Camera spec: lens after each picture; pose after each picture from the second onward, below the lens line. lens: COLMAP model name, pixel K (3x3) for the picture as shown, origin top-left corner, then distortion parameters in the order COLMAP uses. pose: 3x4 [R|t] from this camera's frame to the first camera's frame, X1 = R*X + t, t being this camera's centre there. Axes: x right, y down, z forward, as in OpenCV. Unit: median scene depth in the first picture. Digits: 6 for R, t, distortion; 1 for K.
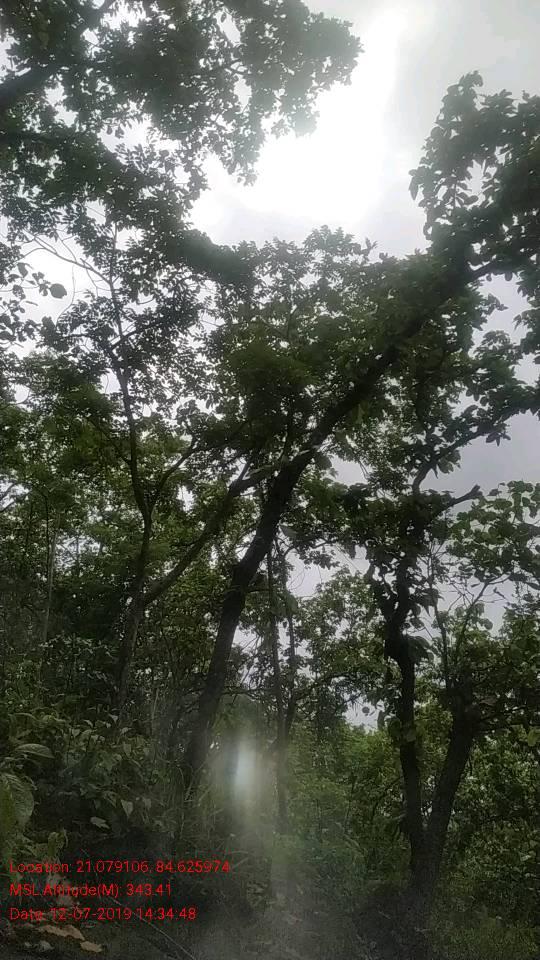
lens RADIAL K [[682.1, 0, 268.5], [0, 682.1, 473.9], [0, 0, 1]] dist [0.006947, -0.024981]
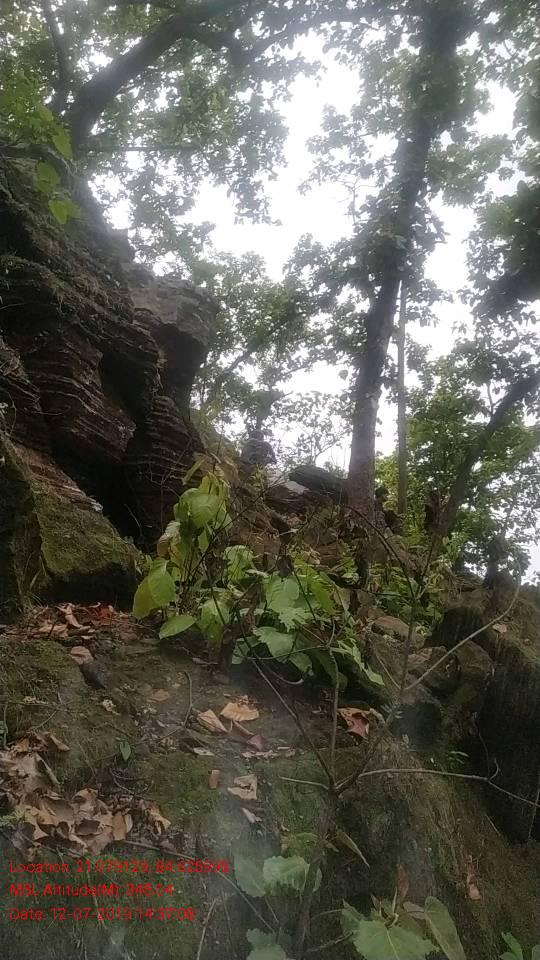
lens RADIAL K [[682.1, 0, 268.5], [0, 682.1, 473.9], [0, 0, 1]] dist [0.006947, -0.024981]
pose [[0.980789, 0.132869, 0.142824, -0.081753], [-0.156015, 0.973801, 0.165443, -0.071904], [-0.117099, -0.184548, 0.975823, -1.264002]]
